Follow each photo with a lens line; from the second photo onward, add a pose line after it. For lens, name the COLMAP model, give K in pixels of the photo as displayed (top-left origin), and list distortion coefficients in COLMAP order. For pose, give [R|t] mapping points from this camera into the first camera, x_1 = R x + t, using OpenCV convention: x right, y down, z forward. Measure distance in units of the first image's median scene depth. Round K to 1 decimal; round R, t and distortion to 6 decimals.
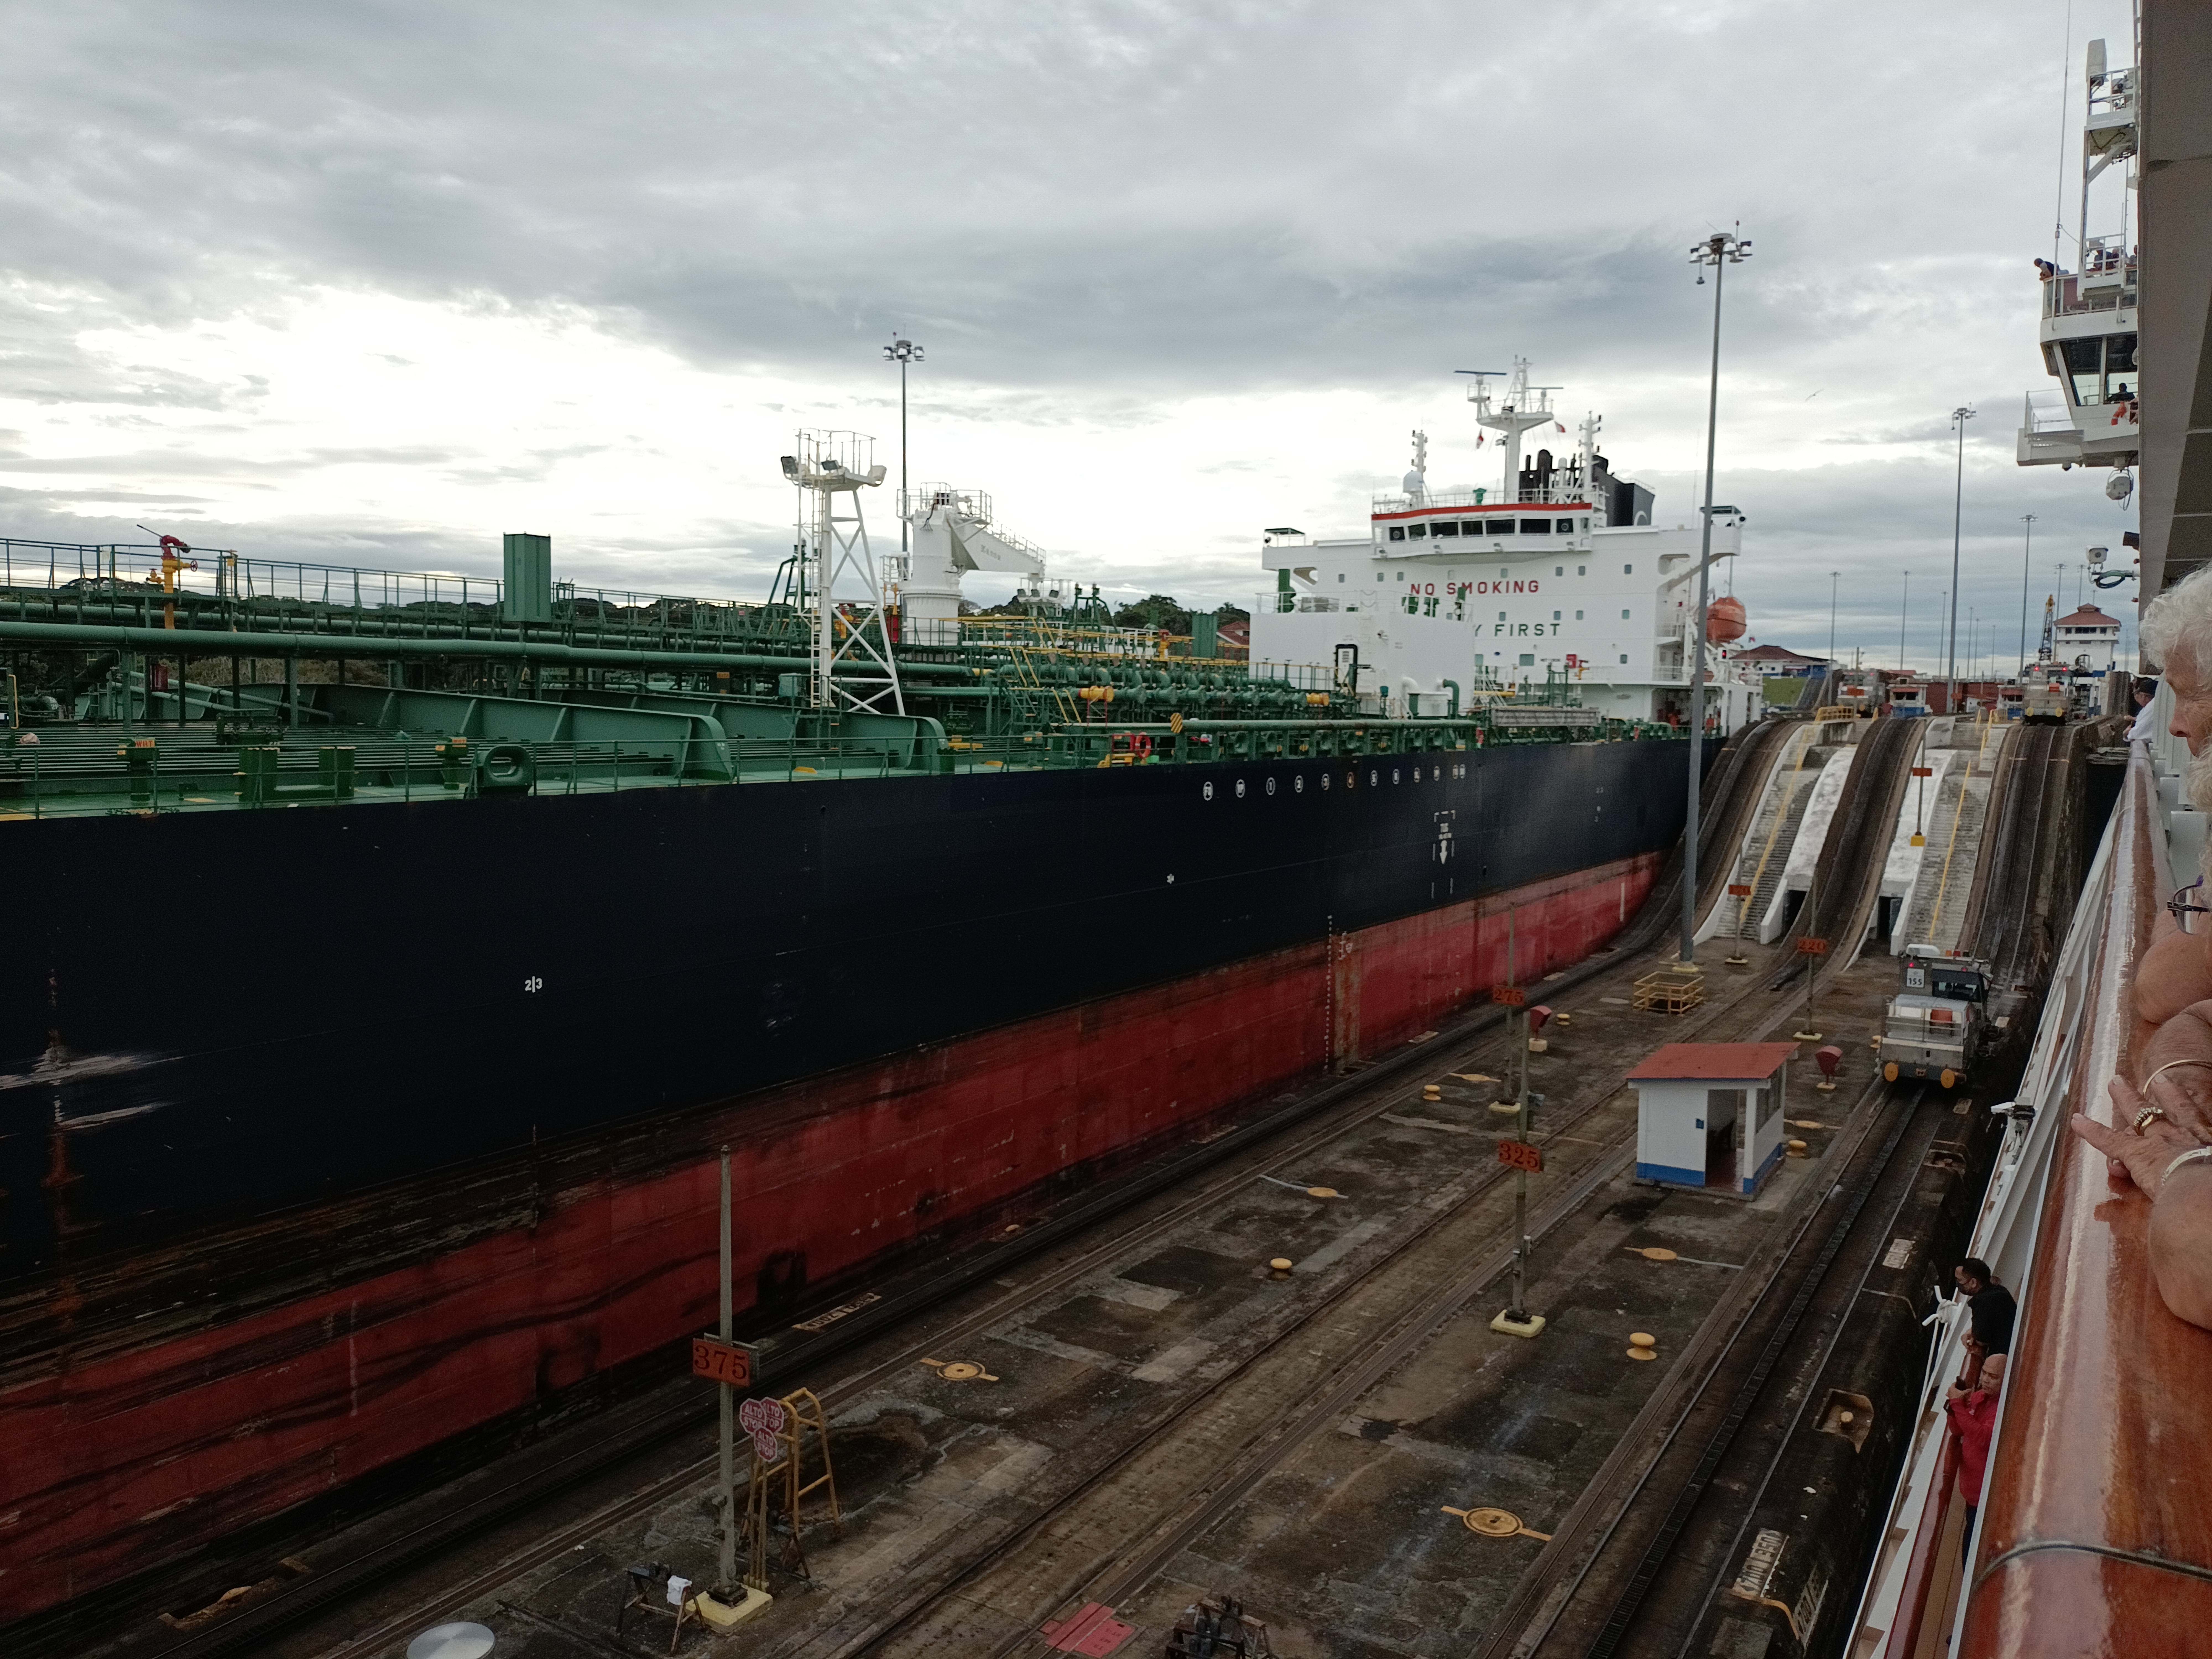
lens RADIAL K [[1644.7, 0, 1126.5], [0, 1644.7, 817.0], [0, 0, 1]] dist [0.035938, -0.055024]
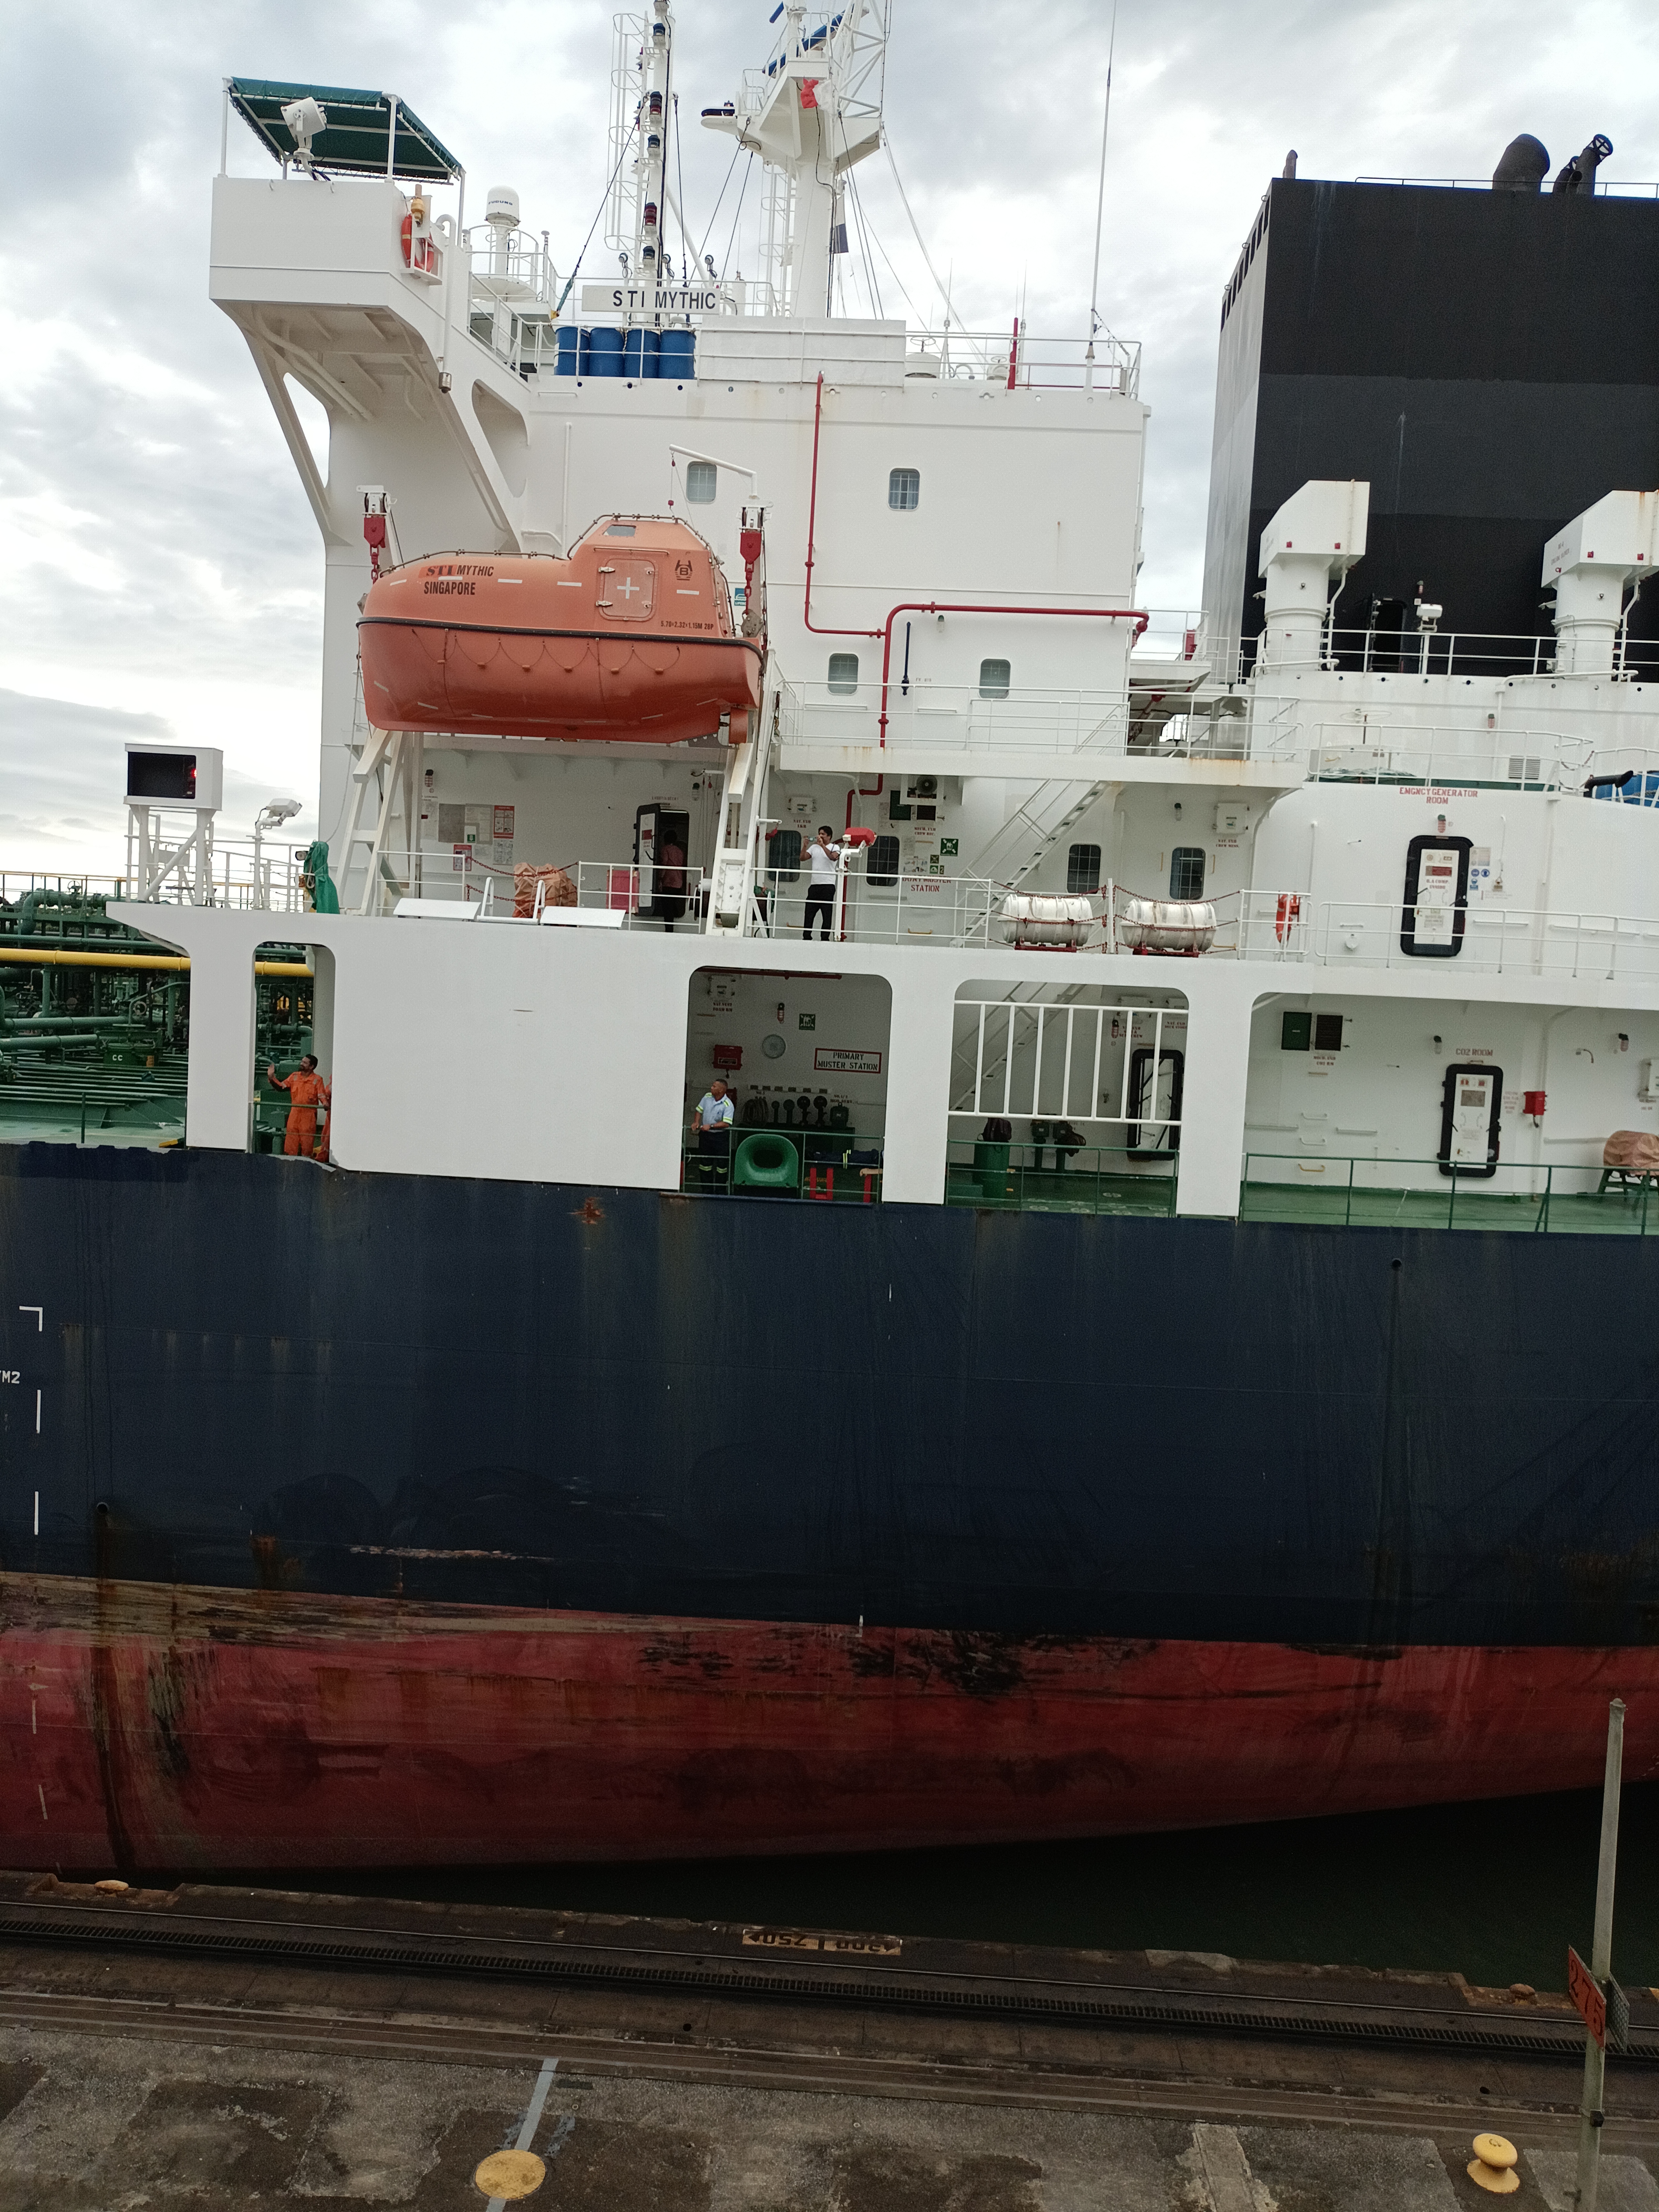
lens RADIAL K [[1644.7, 0, 828.0], [0, 1644.7, 1115.8], [0, 0, 1]] dist [0.035938, -0.055024]
pose [[0.494052, 0.067848, -0.866781, 0.475826], [-0.114943, 0.993297, 0.012235, -0.036643], [0.861801, 0.093585, 0.498539, 0.838359]]
